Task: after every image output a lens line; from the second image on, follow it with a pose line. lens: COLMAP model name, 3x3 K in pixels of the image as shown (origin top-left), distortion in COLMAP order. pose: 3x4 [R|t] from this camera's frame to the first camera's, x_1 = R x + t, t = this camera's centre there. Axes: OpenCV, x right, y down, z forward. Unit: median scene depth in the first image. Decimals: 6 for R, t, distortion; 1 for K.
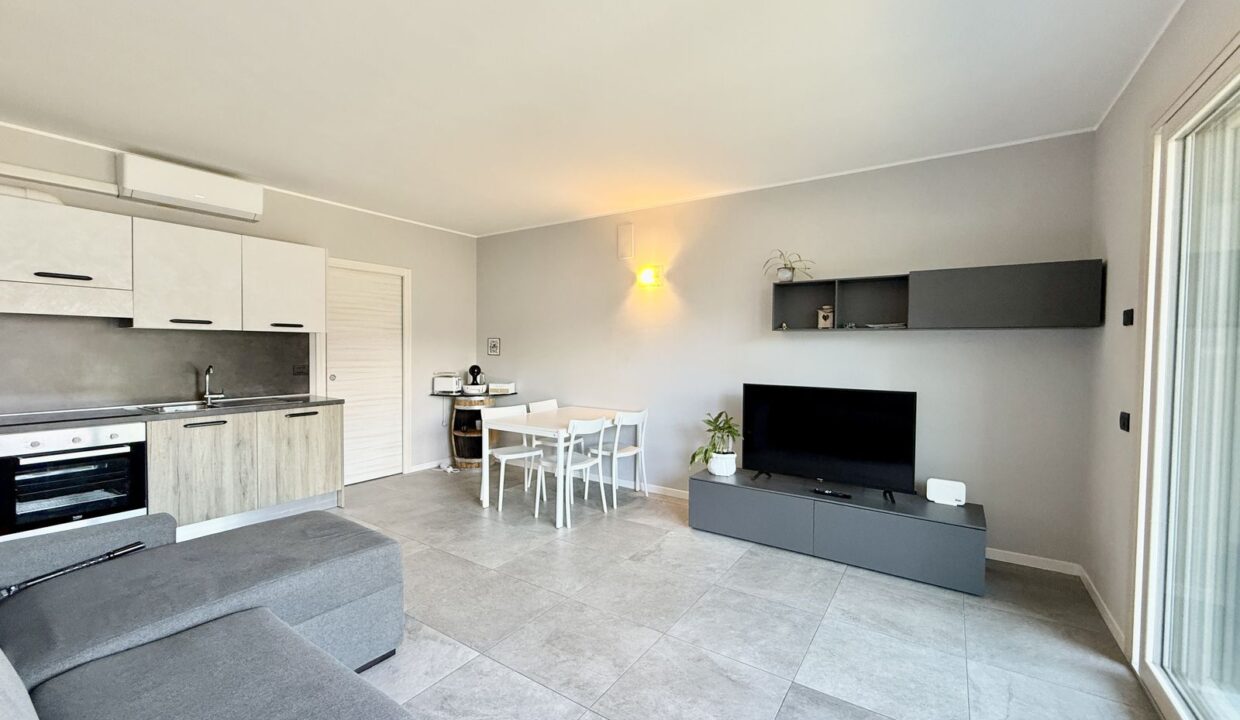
lens RADIAL K [[492.9, 0, 617.0], [0, 492.9, 361.1], [0, 0, 1]] dist [-0.000384, 0.000264]
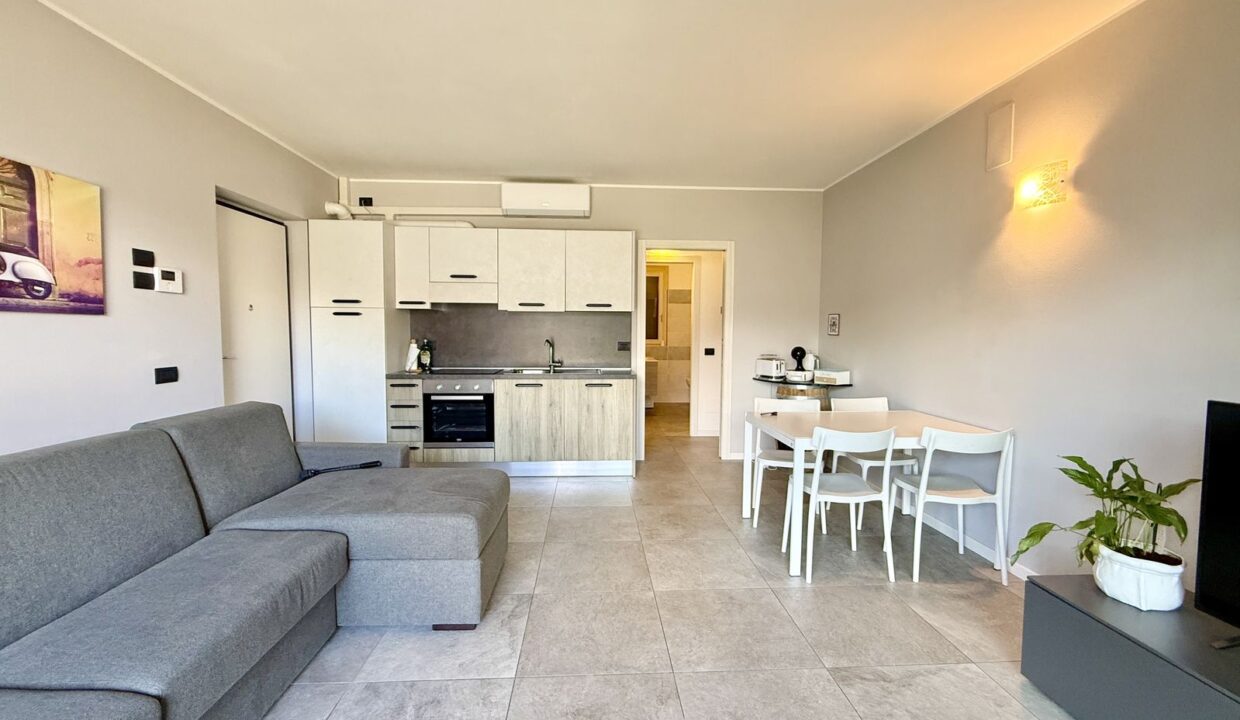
lens RADIAL K [[500.9, 0, 618.6], [0, 500.9, 360.1], [0, 0, 1]] dist [0.001390, 0.000098]
pose [[0.603505, 0.044697, -0.796106, 0.292332], [-0.023499, 0.998991, 0.038274, 0.007995], [0.797013, -0.004391, 0.603946, 0.372446]]
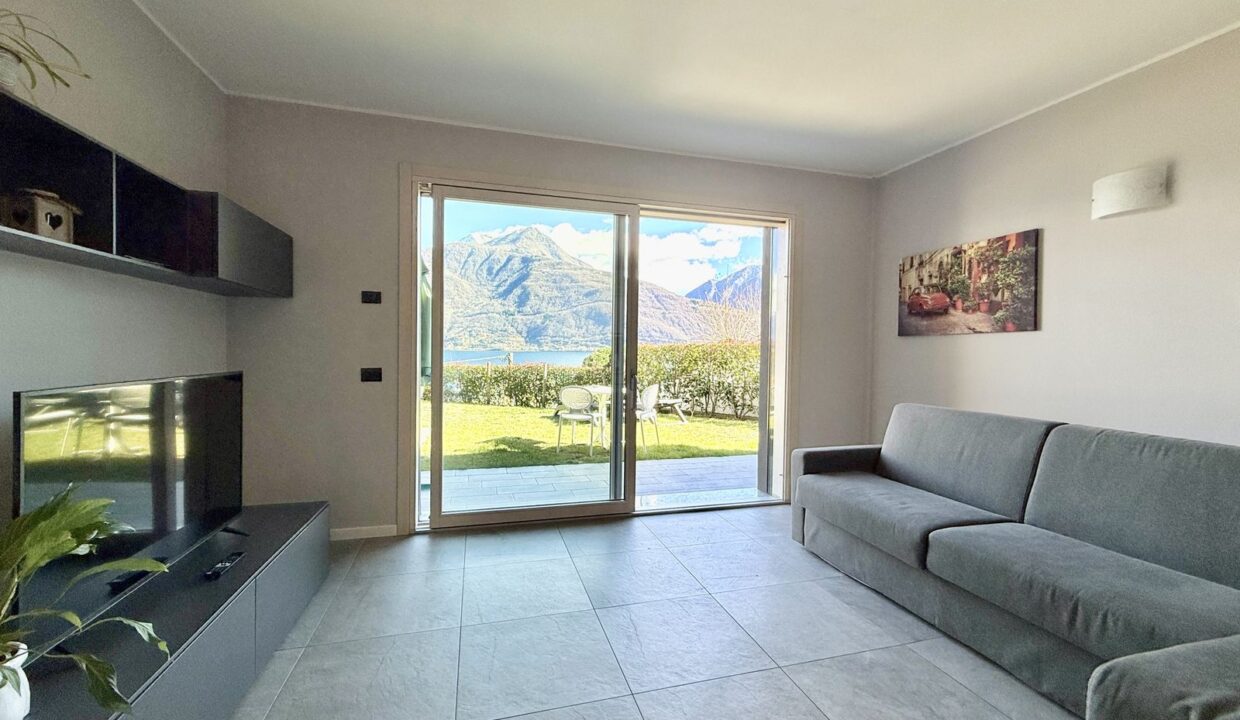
lens RADIAL K [[496.0, 0, 620.0], [0, 496.0, 360.0], [0, 0, 1]] dist [0.002419, -0.000024]
pose [[-0.765898, -0.033351, 0.642096, -0.225815], [-0.003224, 0.998840, 0.048034, 0.009773], [-0.642954, 0.034719, -0.765118, 1.003193]]
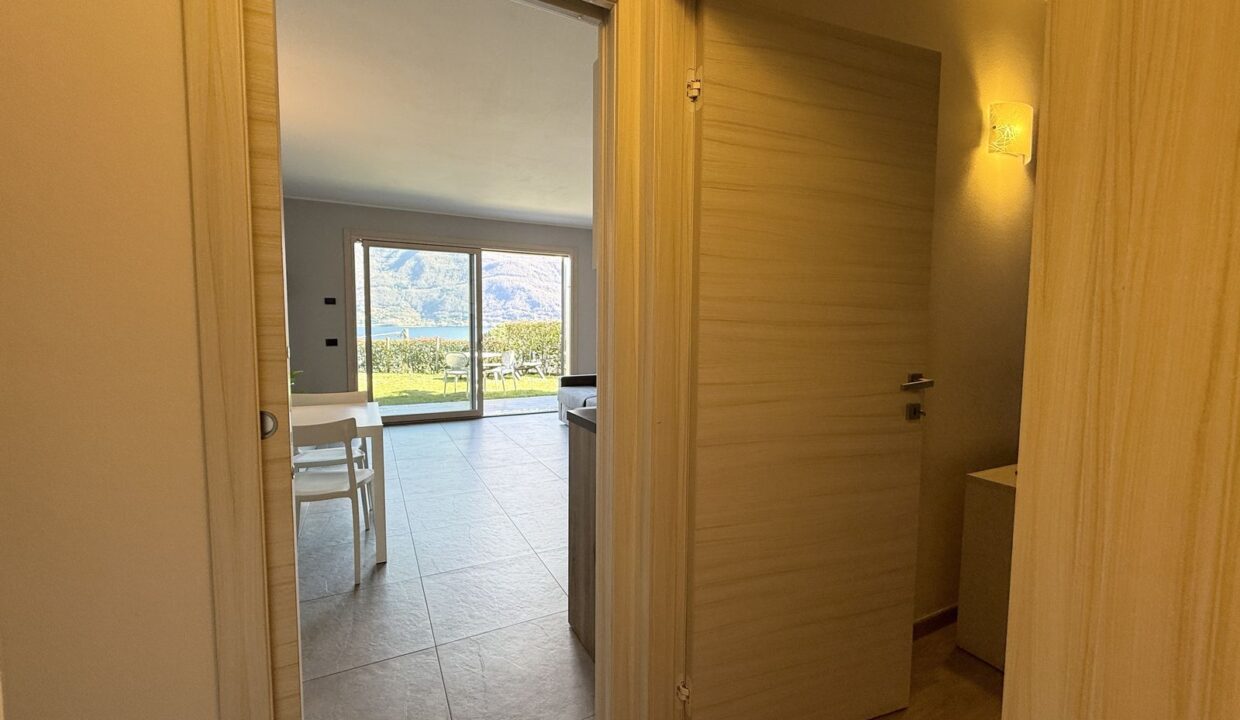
lens RADIAL K [[492.9, 0, 617.0], [0, 492.9, 361.1], [0, 0, 1]] dist [-0.000384, 0.000264]
pose [[-0.872973, -0.051156, 0.485078, -0.929592], [-0.002166, 0.994882, 0.101021, -0.025247], [-0.487763, 0.087138, -0.868616, 1.563373]]
